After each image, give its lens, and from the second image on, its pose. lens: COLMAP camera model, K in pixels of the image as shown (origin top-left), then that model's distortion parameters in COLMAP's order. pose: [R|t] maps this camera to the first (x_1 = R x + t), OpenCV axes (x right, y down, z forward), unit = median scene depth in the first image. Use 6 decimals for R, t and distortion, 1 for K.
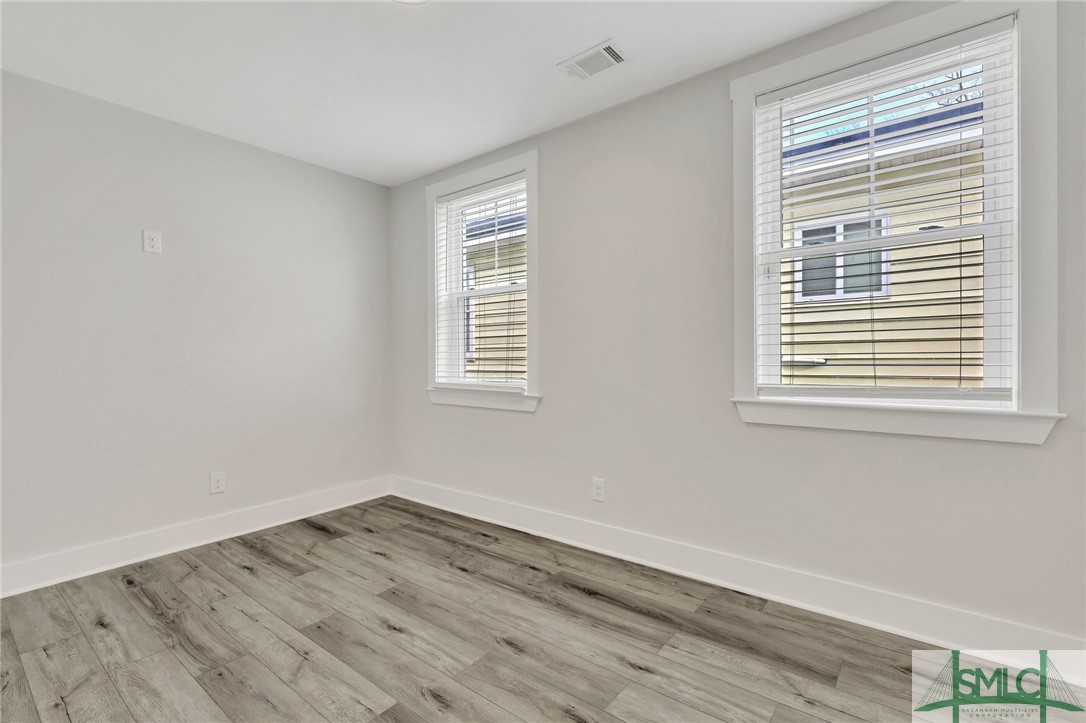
lens RADIAL K [[498.1, 0, 544.2], [0, 498.1, 354.3], [0, 0, 1]] dist [0.000830, -0.000080]
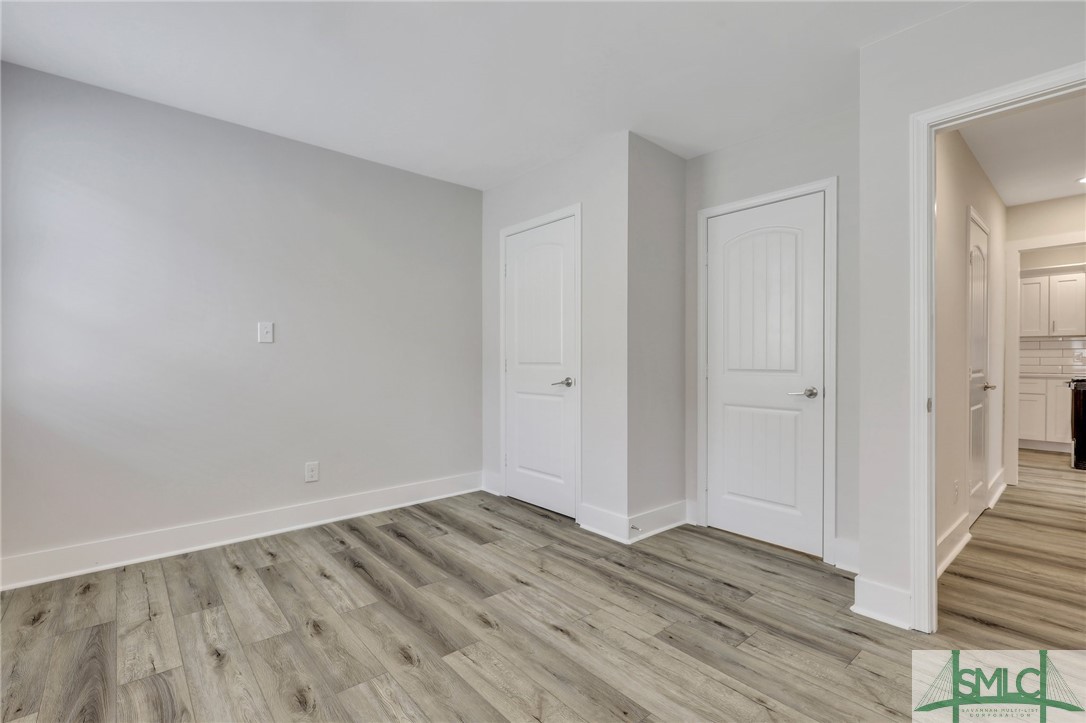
lens RADIAL K [[498.1, 0, 545.5], [0, 498.1, 364.4], [0, 0, 1]] dist [0.000830, -0.000080]
pose [[-0.984286, 0.005356, 0.176498, -0.508254], [0.006732, 0.999951, 0.007199, 0.009294], [-0.176451, 0.008274, -0.984275, 1.437012]]
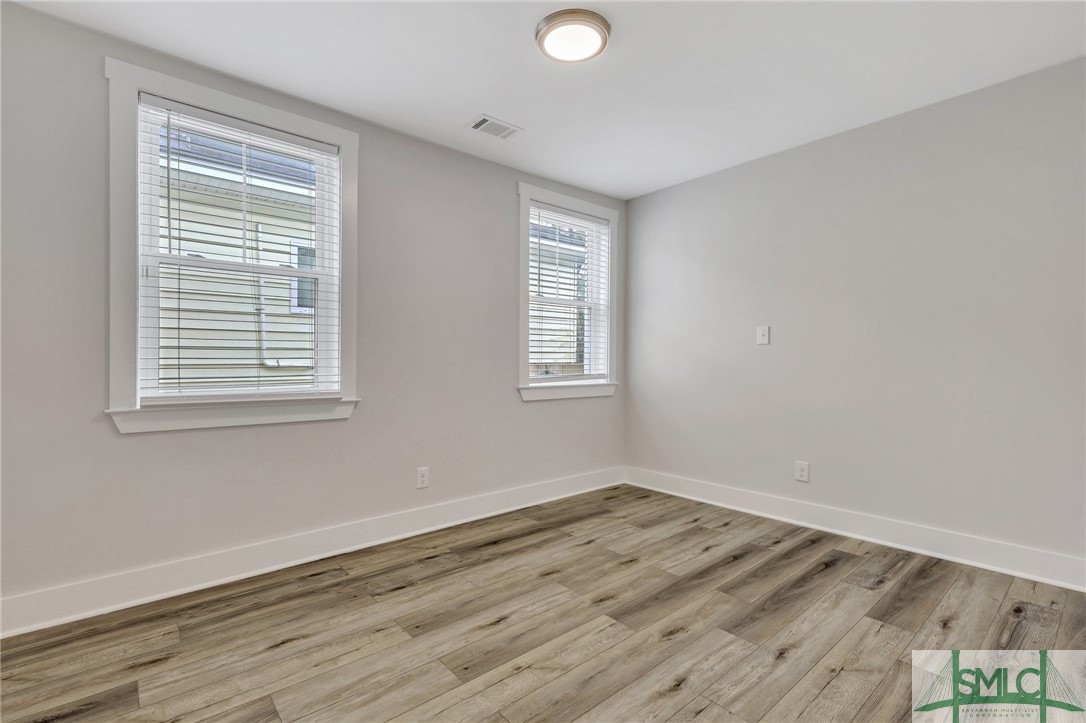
lens RADIAL K [[498.1, 0, 547.8], [0, 498.1, 365.6], [0, 0, 1]] dist [0.000830, -0.000080]
pose [[0.181192, -0.000109, 0.983448, -1.125189], [-0.005784, 0.999983, 0.001176, 0.021250], [-0.983431, -0.005902, 0.181188, 0.627987]]
